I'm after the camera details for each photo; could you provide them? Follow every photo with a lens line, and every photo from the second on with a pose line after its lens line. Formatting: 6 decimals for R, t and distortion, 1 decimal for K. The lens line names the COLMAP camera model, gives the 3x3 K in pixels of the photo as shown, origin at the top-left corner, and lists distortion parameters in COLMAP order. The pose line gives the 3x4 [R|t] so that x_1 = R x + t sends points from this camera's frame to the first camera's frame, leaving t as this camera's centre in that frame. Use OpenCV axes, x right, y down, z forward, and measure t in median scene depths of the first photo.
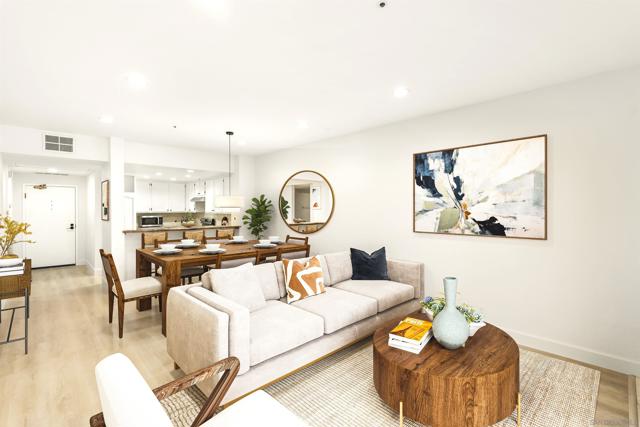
lens RADIAL K [[295.1, 0, 317.4], [0, 295.1, 209.4], [0, 0, 1]] dist [0.001190, 0.000136]
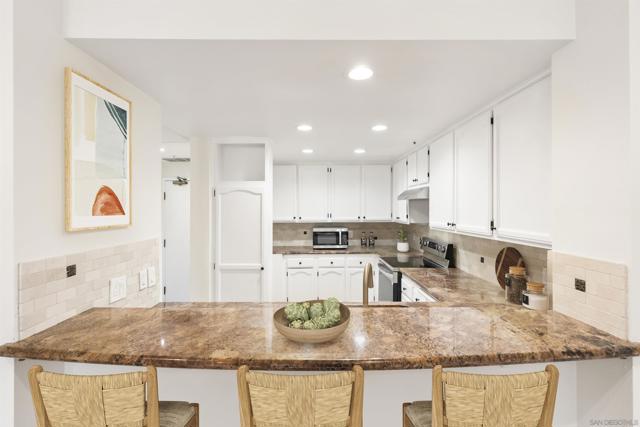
lens RADIAL K [[295.1, 0, 316.1], [0, 295.1, 209.6], [0, 0, 1]] dist [0.001190, 0.000136]
pose [[0.728508, -0.000708, -0.685037, -0.534764], [0.001217, 0.999999, 0.000262, -0.029446], [0.685036, -0.001025, 0.728509, 1.475833]]
